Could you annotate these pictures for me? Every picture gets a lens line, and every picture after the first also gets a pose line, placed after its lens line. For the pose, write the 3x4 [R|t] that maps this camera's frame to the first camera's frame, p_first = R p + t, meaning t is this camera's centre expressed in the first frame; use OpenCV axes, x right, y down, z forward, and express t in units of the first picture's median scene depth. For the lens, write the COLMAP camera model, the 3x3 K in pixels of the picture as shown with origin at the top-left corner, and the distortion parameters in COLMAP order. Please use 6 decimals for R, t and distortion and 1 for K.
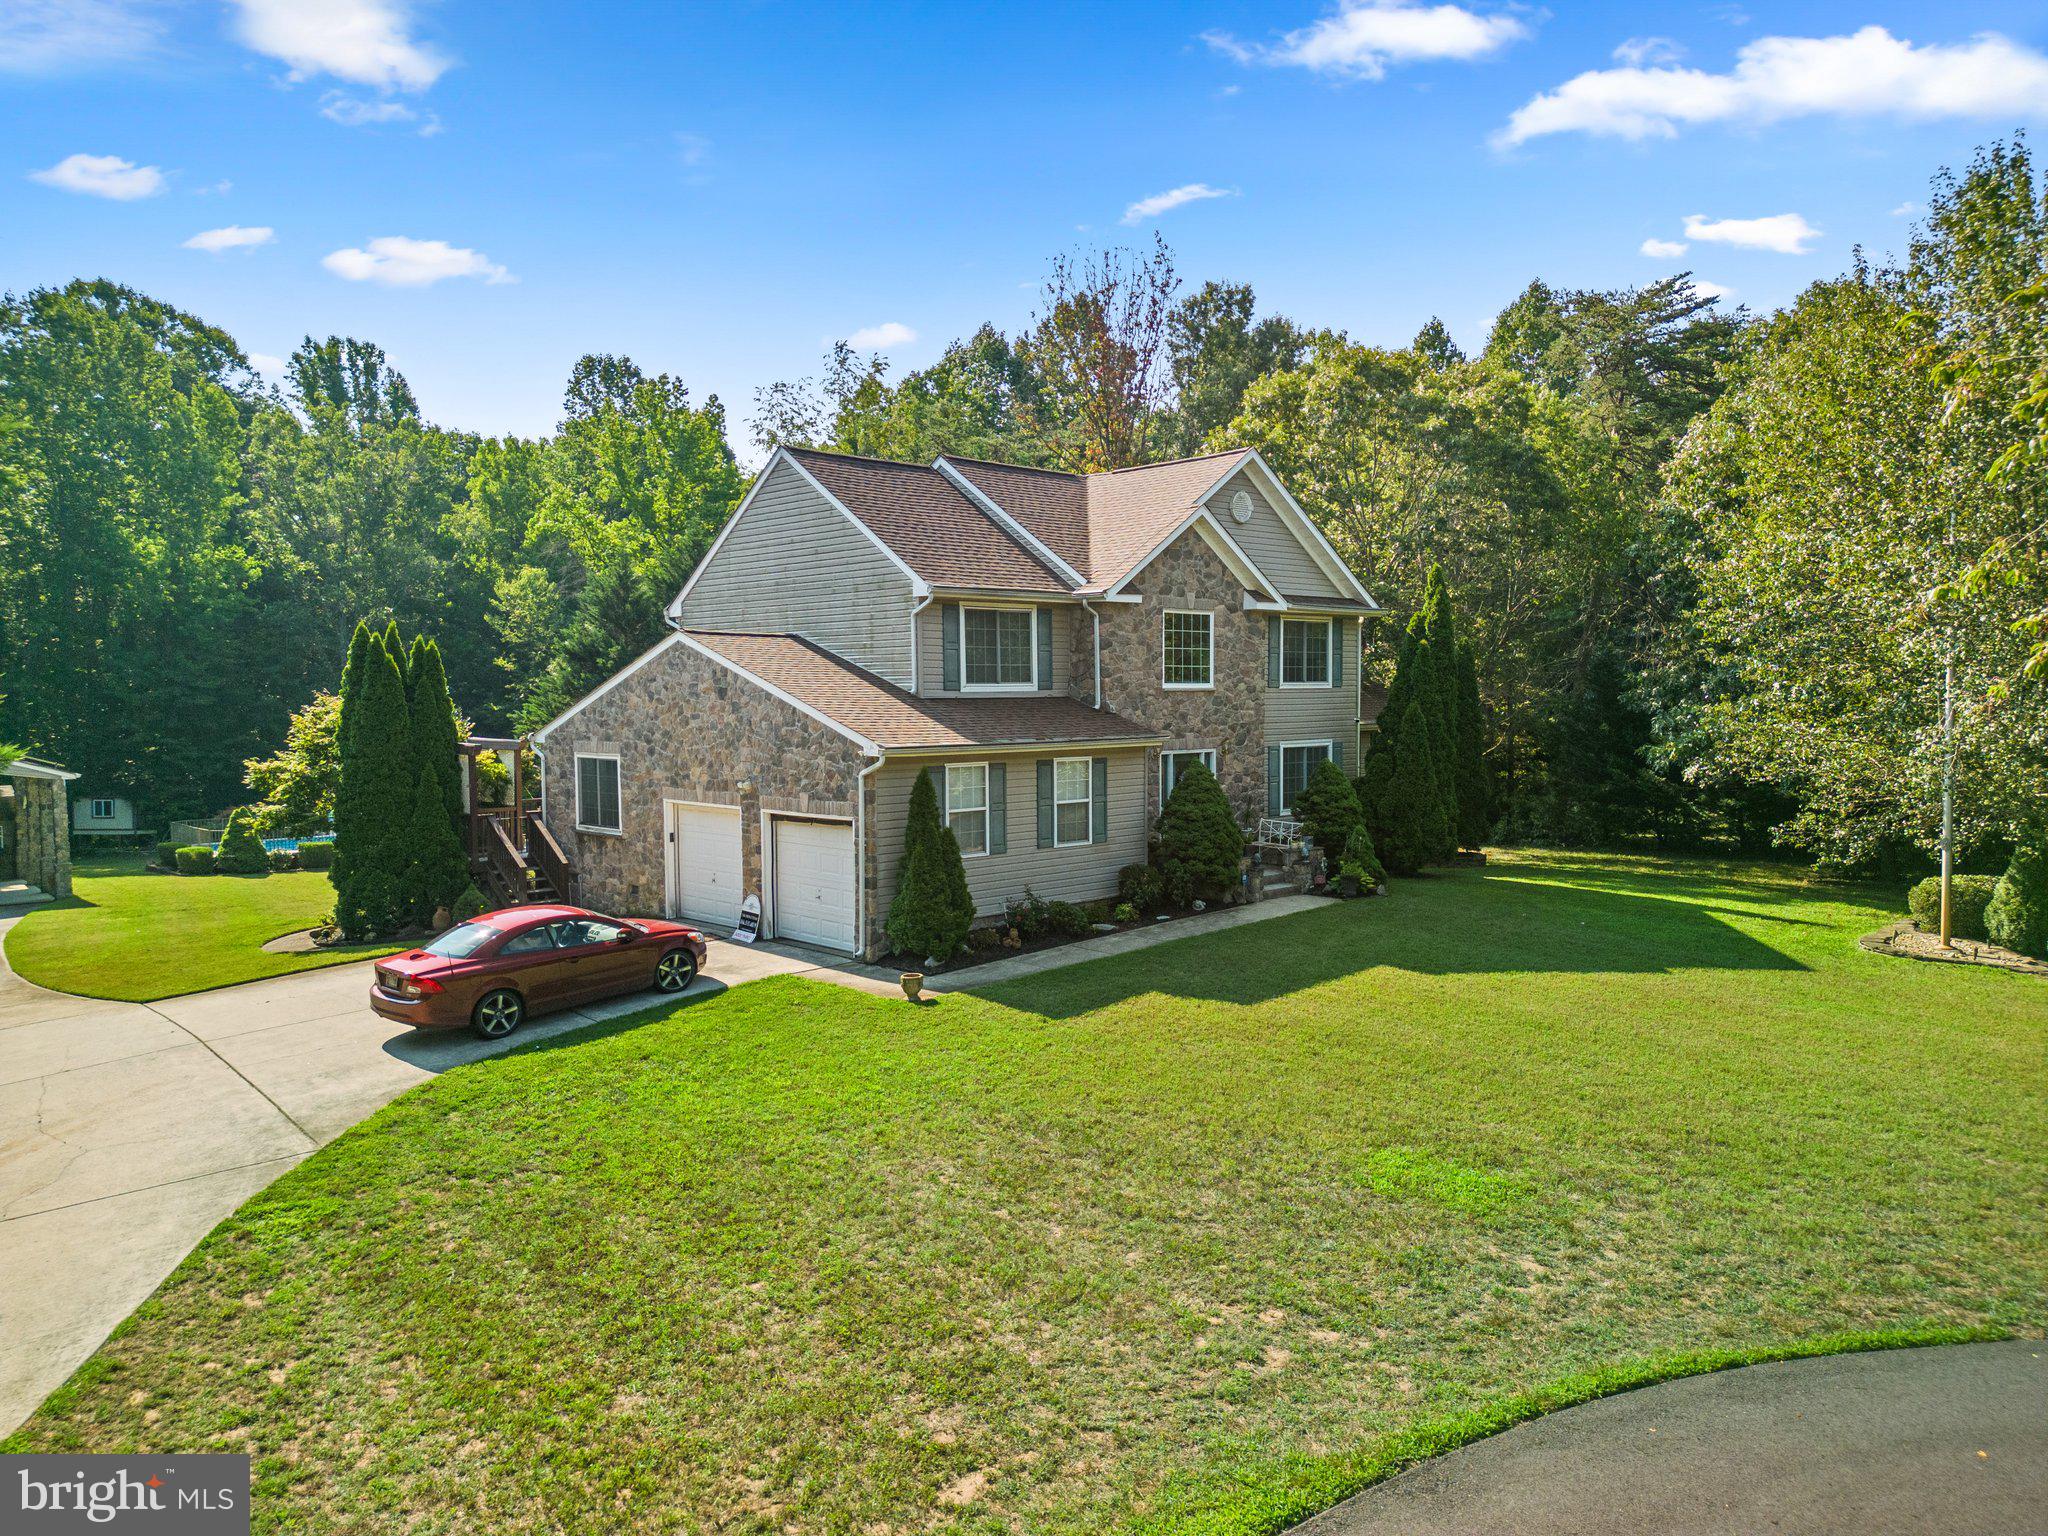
lens RADIAL K [[1438.9, 0, 1029.6], [0, 1438.9, 771.8], [0, 0, 1]] dist [0.070190, -0.065198]
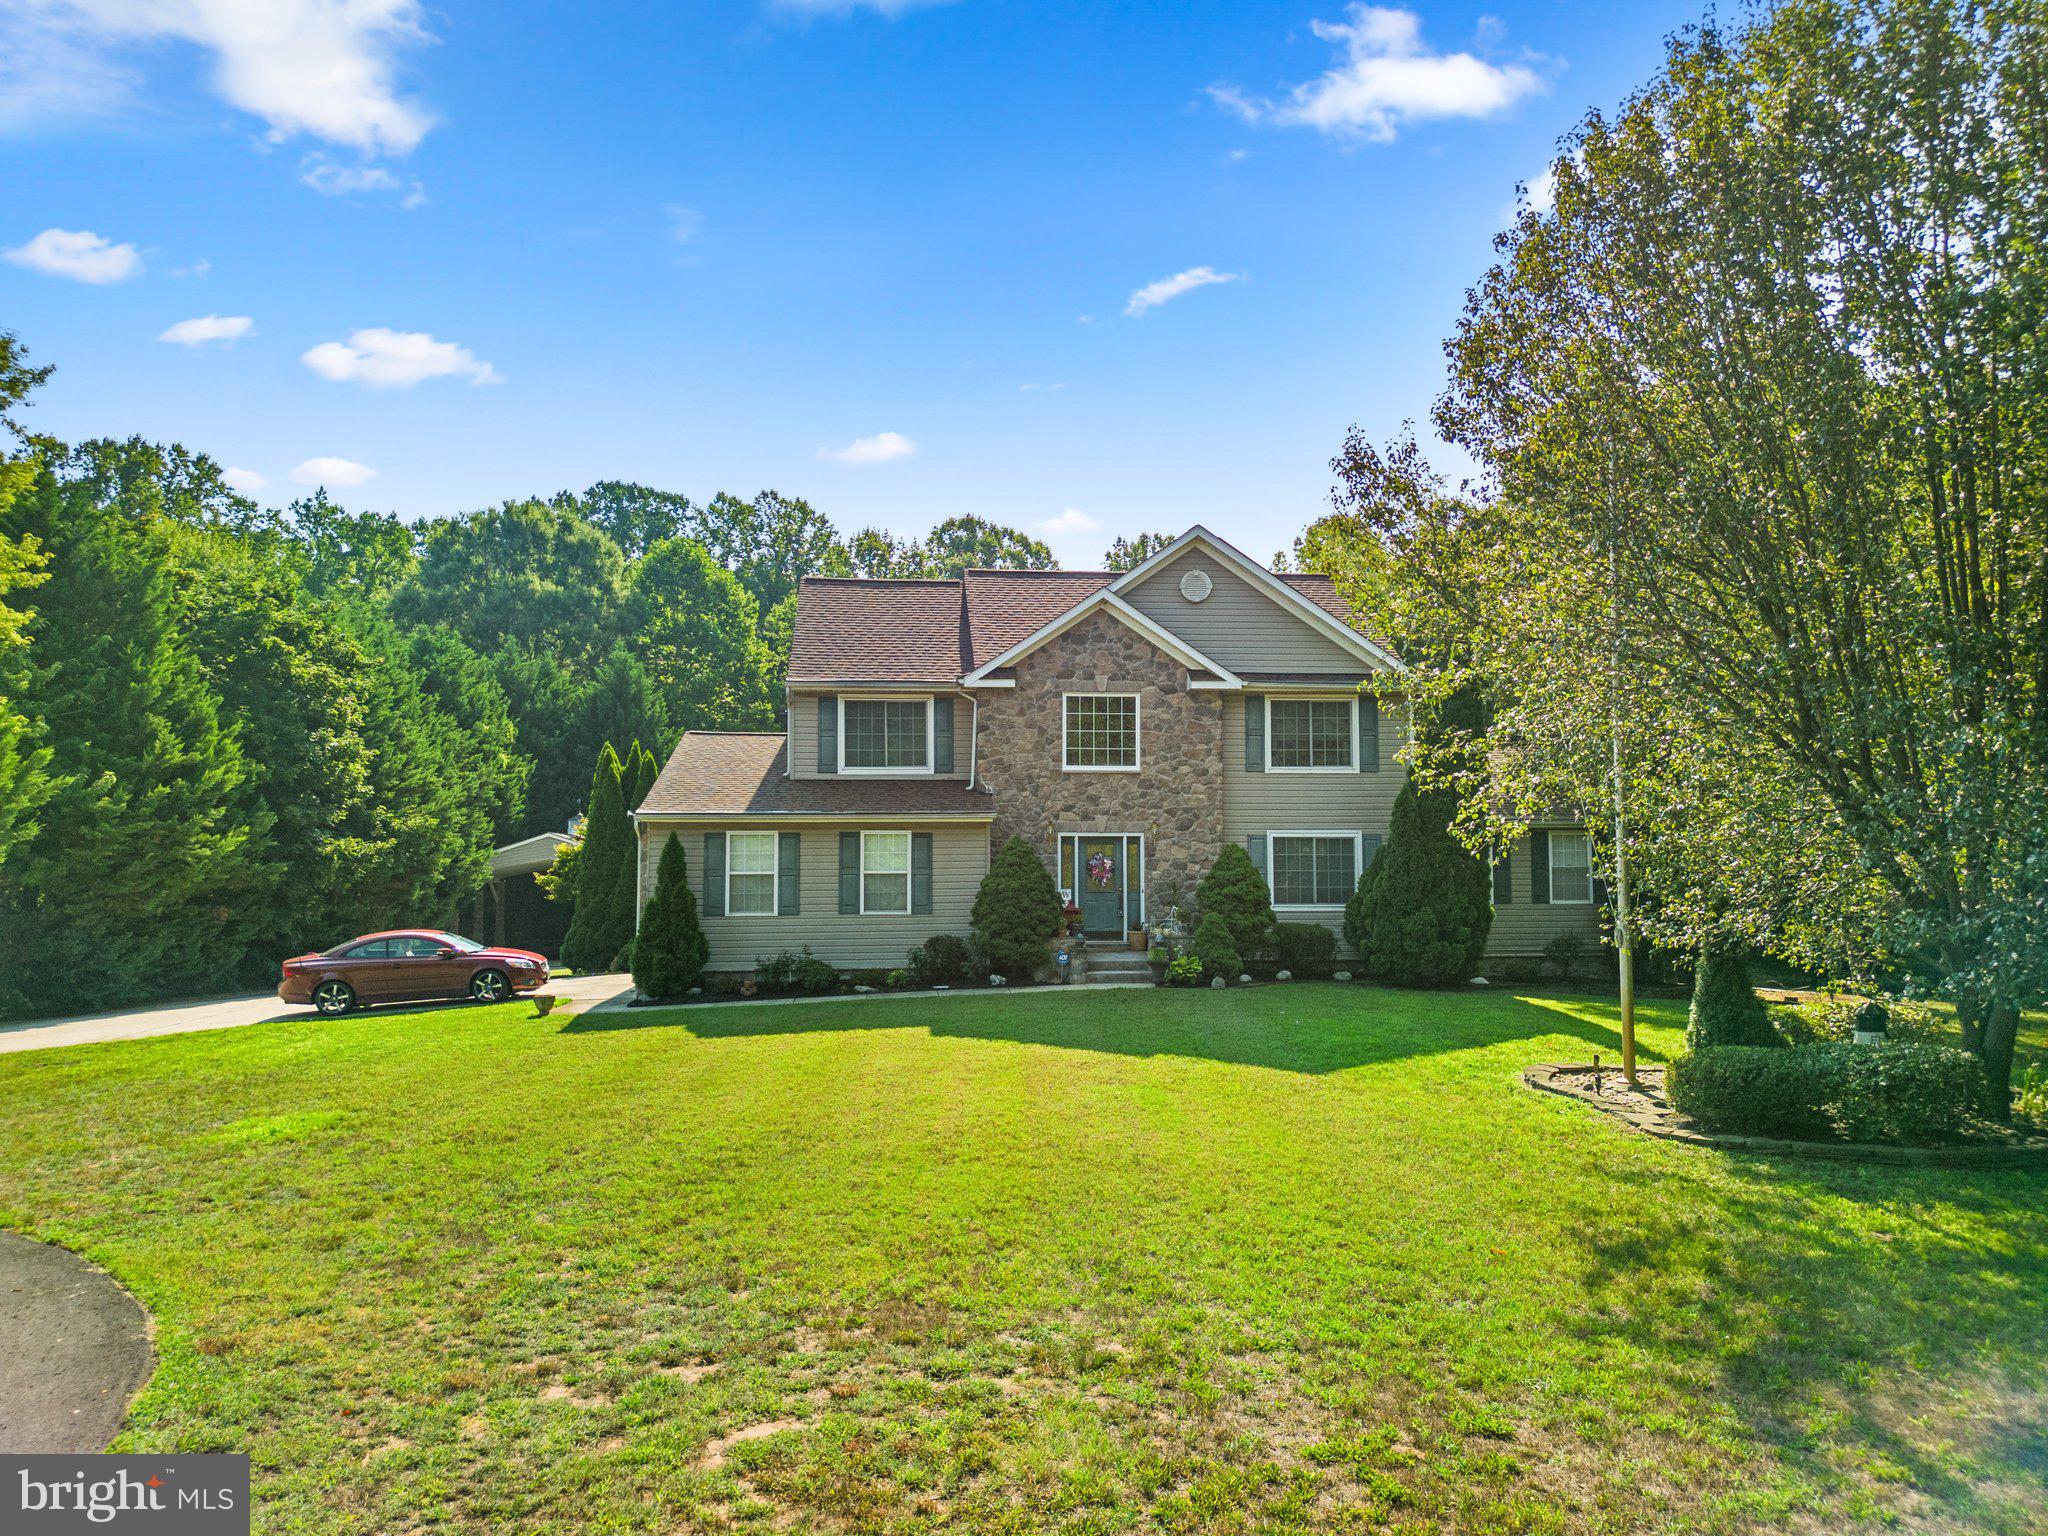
lens RADIAL K [[1438.9, 0, 1028.4], [0, 1438.9, 779.4], [0, 0, 1]] dist [0.070190, -0.065198]
pose [[0.789990, -0.026586, -0.612543, 0.682635], [-0.037544, 0.995087, -0.091609, 0.040845], [0.611969, 0.095368, 0.785111, 0.194690]]
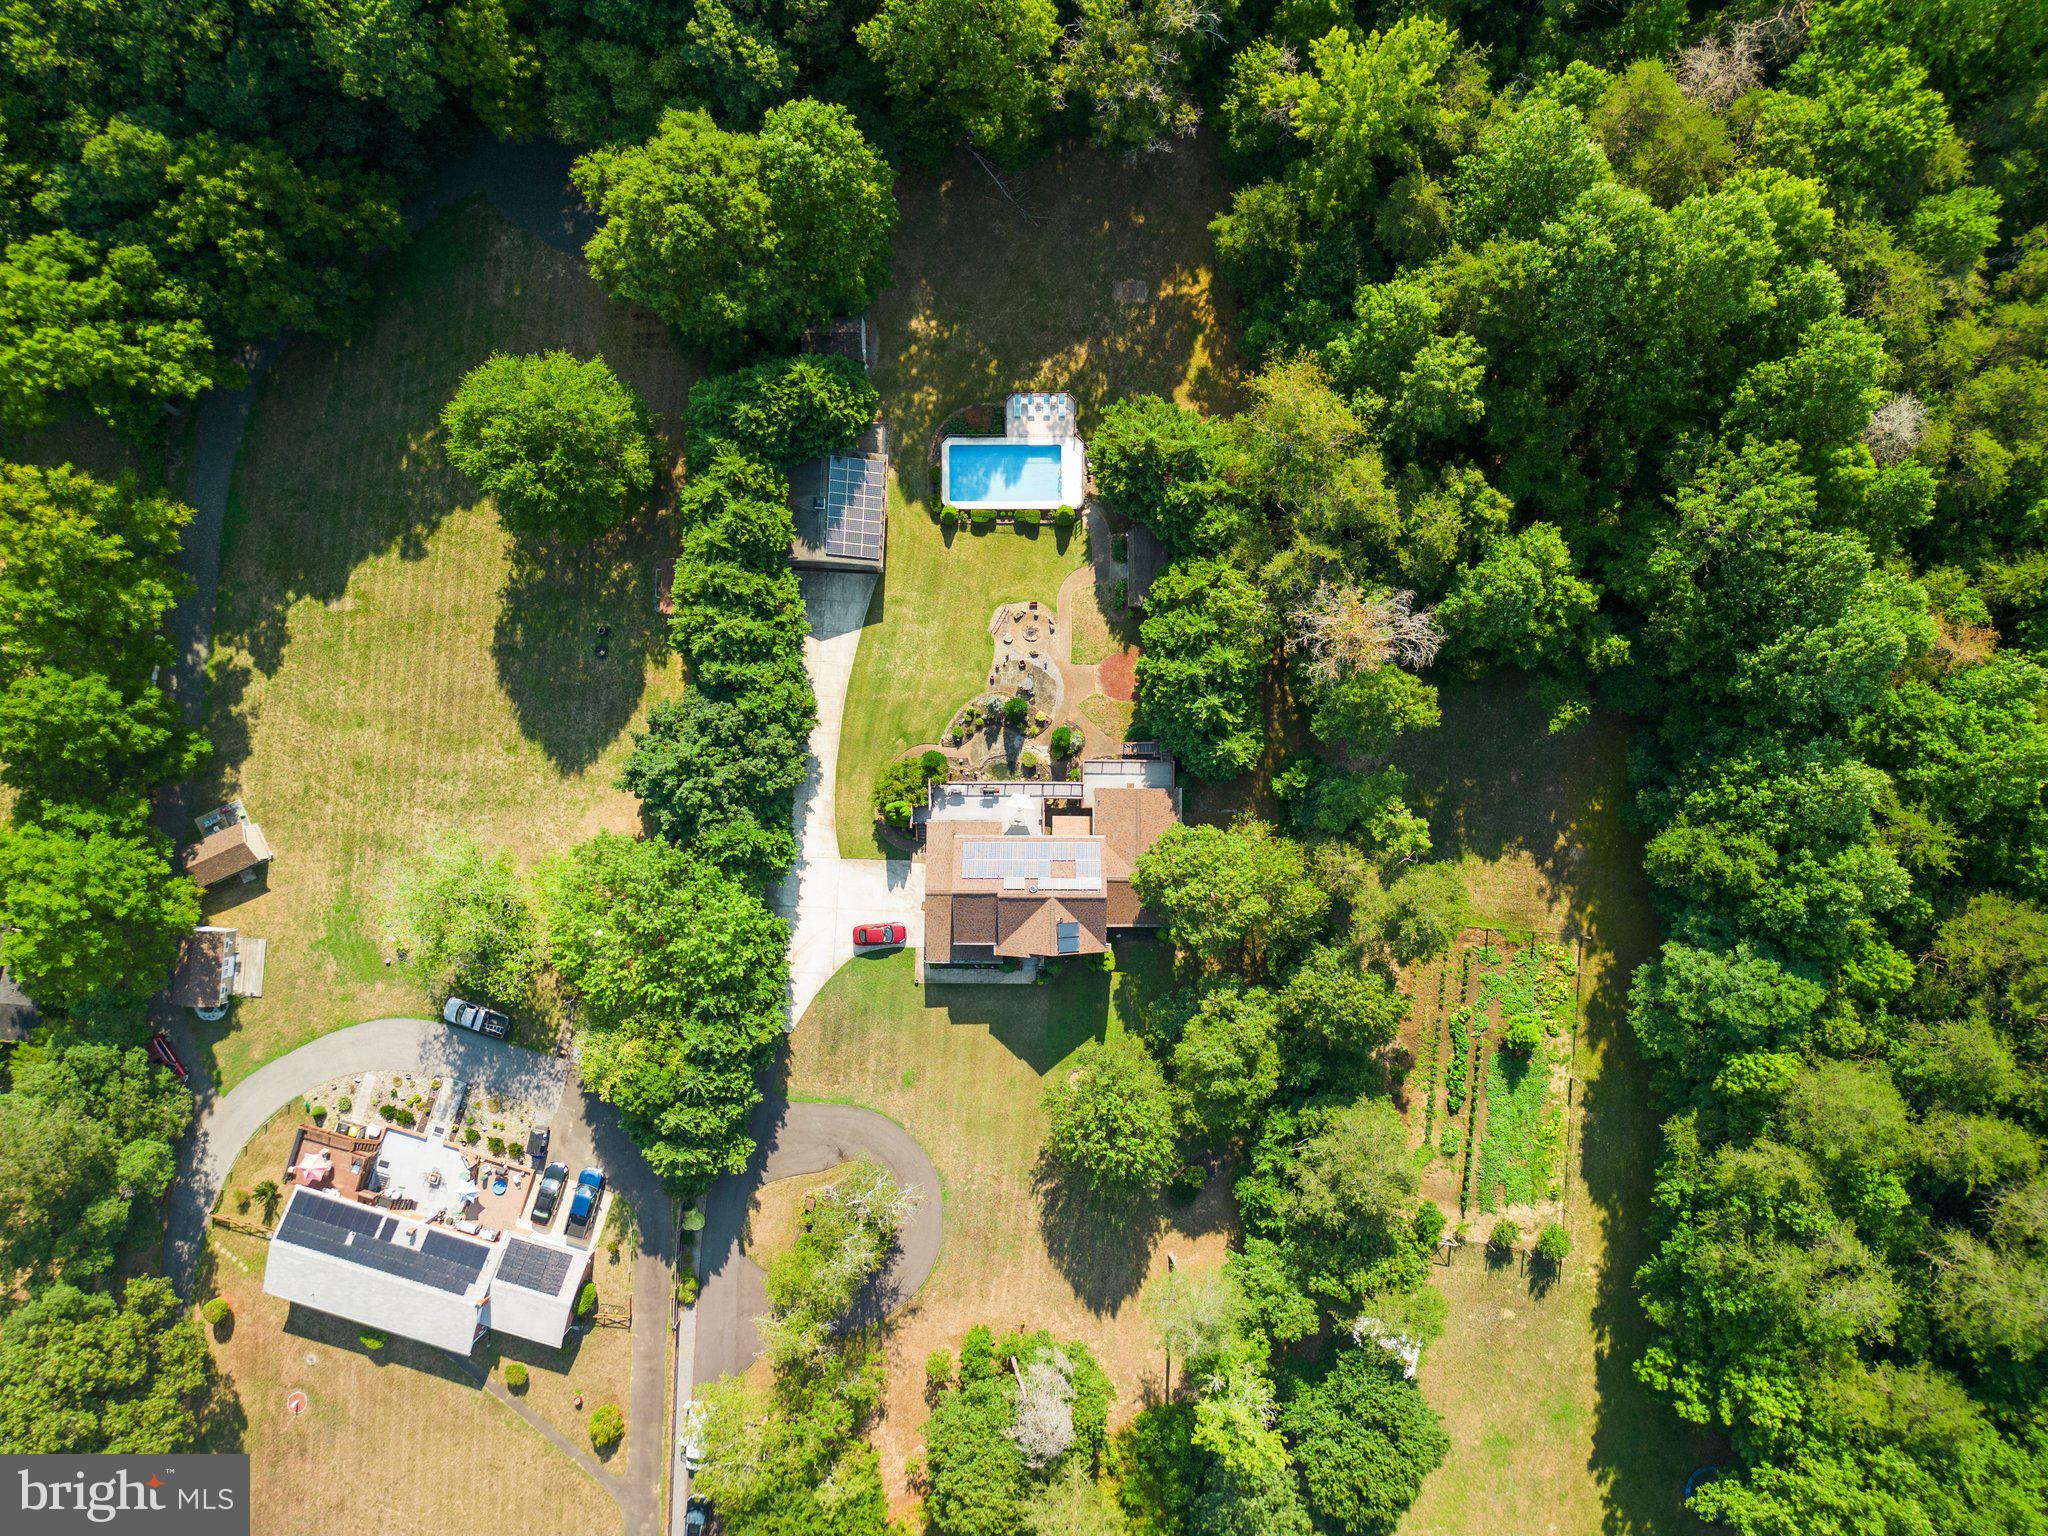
lens RADIAL K [[1438.9, 0, 1025.7], [0, 1438.9, 784.7], [0, 0, 1]] dist [0.070190, -0.065198]
pose [[0.725891, 0.687807, -0.001936, -0.221047], [-0.031113, 0.035647, 0.998880, -4.340480], [0.687106, -0.725018, 0.047275, 1.152672]]
